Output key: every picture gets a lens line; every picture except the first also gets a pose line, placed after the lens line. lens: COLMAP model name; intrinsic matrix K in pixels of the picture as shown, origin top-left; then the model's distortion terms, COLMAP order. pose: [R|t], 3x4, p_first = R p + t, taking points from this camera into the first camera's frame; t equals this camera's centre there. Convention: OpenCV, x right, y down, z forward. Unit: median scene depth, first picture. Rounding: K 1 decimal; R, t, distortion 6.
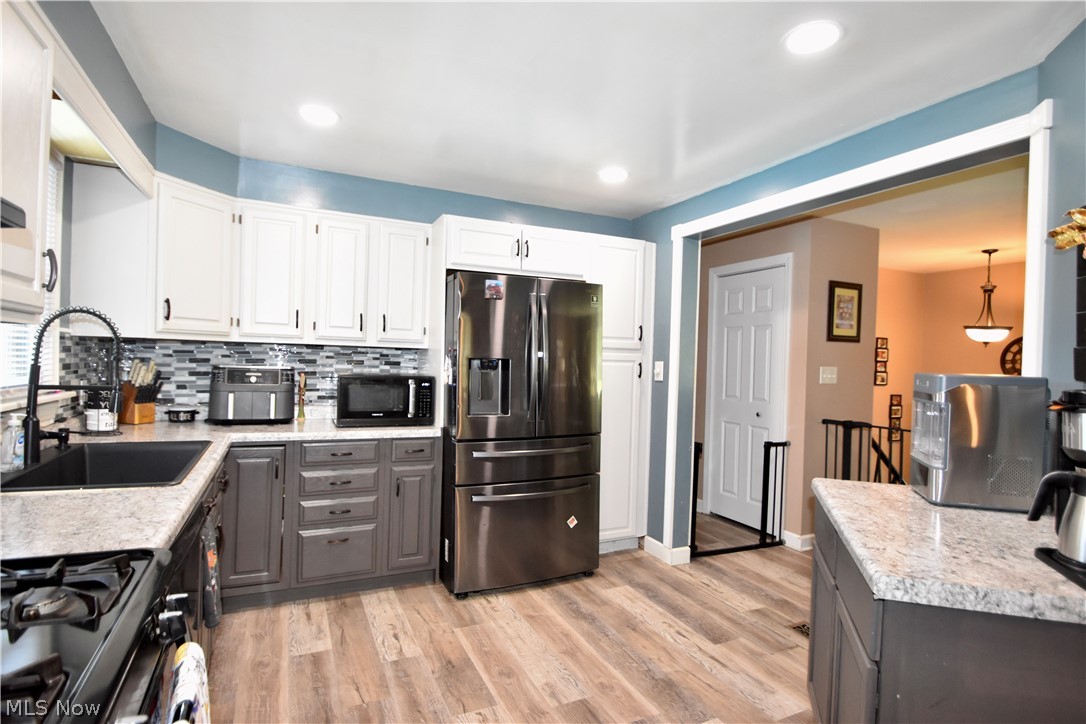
lens RADIAL K [[547.1, 0, 540.0], [0, 547.1, 365.7], [0, 0, 1]] dist [0.002081, -0.007519]
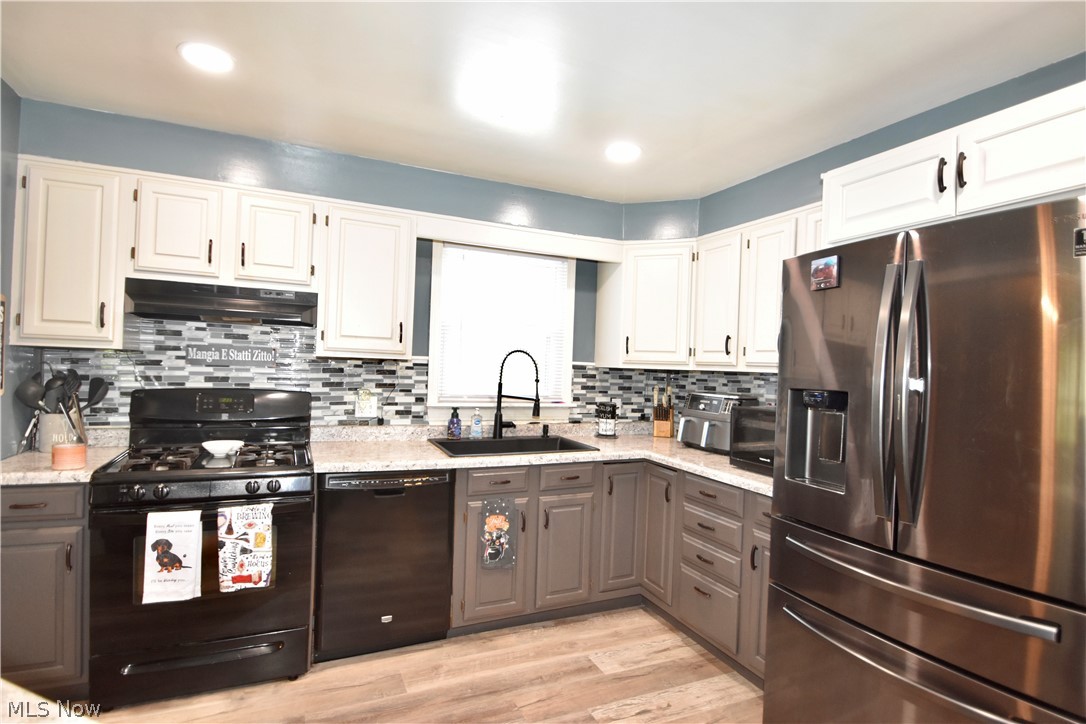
lens RADIAL K [[547.1, 0, 541.6], [0, 547.1, 362.7], [0, 0, 1]] dist [0.002081, -0.007519]
pose [[-0.028701, -0.035350, -0.998963, 0.588124], [-0.041552, 0.998553, -0.034142, -0.010779], [0.998724, 0.040529, -0.030128, 0.816859]]
